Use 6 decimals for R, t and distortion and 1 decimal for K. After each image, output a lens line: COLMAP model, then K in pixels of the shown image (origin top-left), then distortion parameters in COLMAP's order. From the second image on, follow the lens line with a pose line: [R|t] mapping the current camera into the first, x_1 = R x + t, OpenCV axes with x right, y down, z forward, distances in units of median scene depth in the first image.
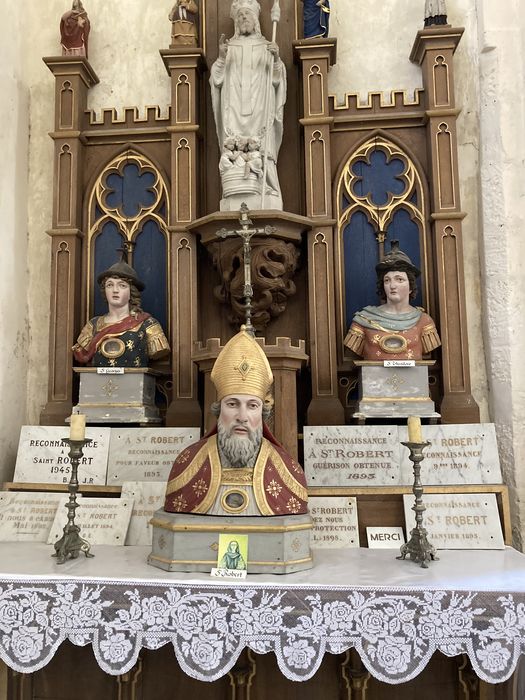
lens RADIAL K [[565.0, 0, 263.8], [0, 565.0, 351.0], [0, 0, 1]] dist [0.015524, -0.020572]
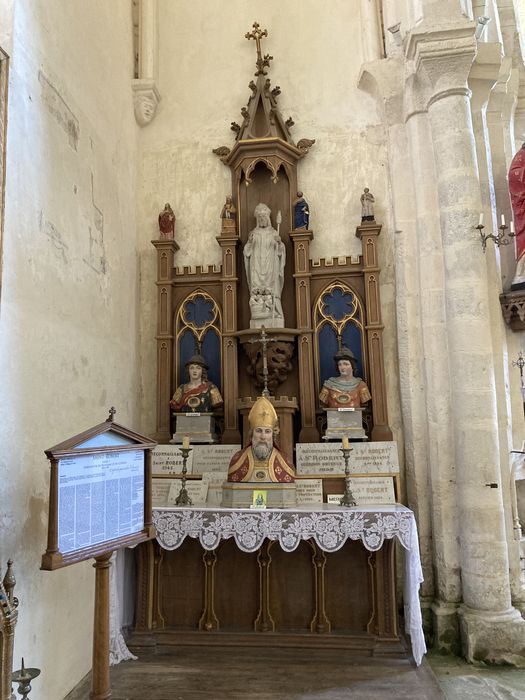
lens RADIAL K [[565.0, 0, 261.8], [0, 565.0, 349.1], [0, 0, 1]] dist [0.015524, -0.020572]
pose [[0.999179, -0.013325, -0.038270, 0.030917], [0.011078, 0.998235, -0.058346, -0.067626], [0.038980, 0.057874, 0.997563, -0.844179]]
